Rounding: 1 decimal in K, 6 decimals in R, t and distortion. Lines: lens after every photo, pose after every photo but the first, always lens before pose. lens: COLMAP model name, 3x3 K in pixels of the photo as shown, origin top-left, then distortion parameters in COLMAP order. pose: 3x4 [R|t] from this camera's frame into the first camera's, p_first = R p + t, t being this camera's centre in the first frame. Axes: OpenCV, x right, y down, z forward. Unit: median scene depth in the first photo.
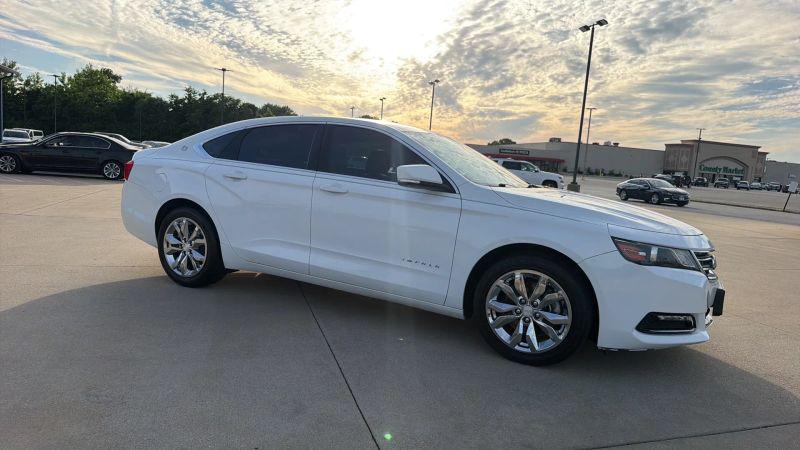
lens RADIAL K [[540.7, 0, 390.7], [0, 540.7, 227.9], [0, 0, 1]] dist [0.038705, -0.049091]
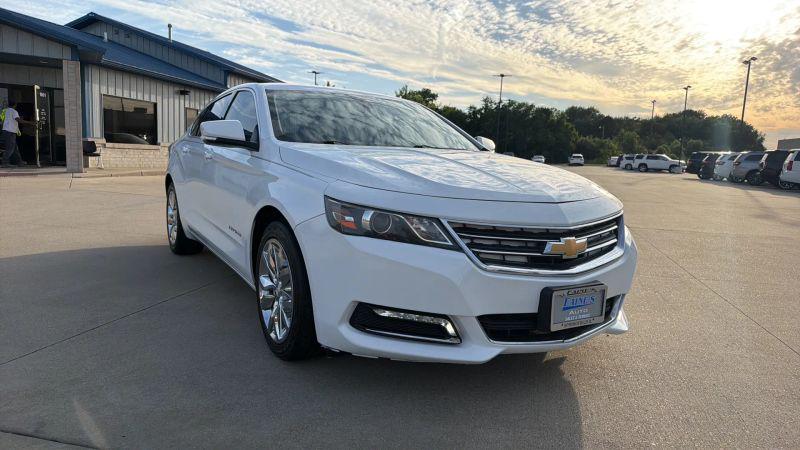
lens RADIAL K [[544.8, 0, 394.2], [0, 544.8, 227.4], [0, 0, 1]] dist [0.030903, -0.041094]
pose [[0.855430, 0.032756, -0.516882, 0.638757], [-0.039727, 0.999208, -0.002426, 0.042165], [0.516393, 0.022610, 0.856053, 0.303695]]
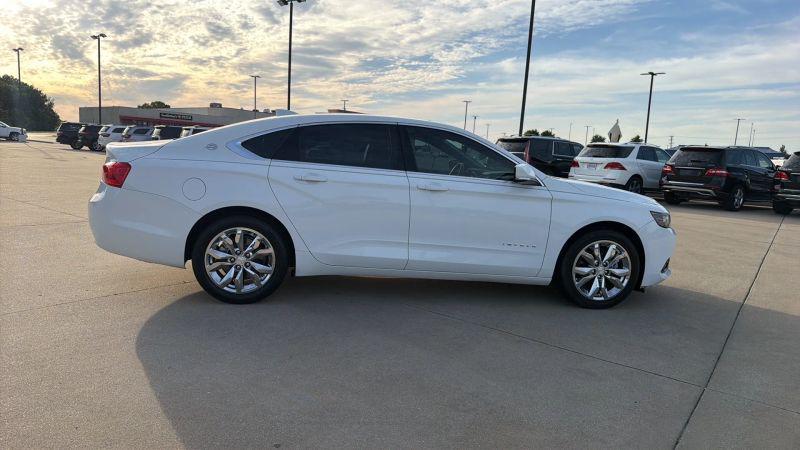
lens RADIAL K [[534.6, 0, 388.9], [0, 534.6, 230.5], [0, 0, 1]] dist [0.052010, -0.062846]
pose [[0.815836, -0.108356, 0.568042, -0.728206], [0.068770, 0.993497, 0.090745, -0.082142], [-0.574180, -0.034969, 0.817982, 0.155188]]
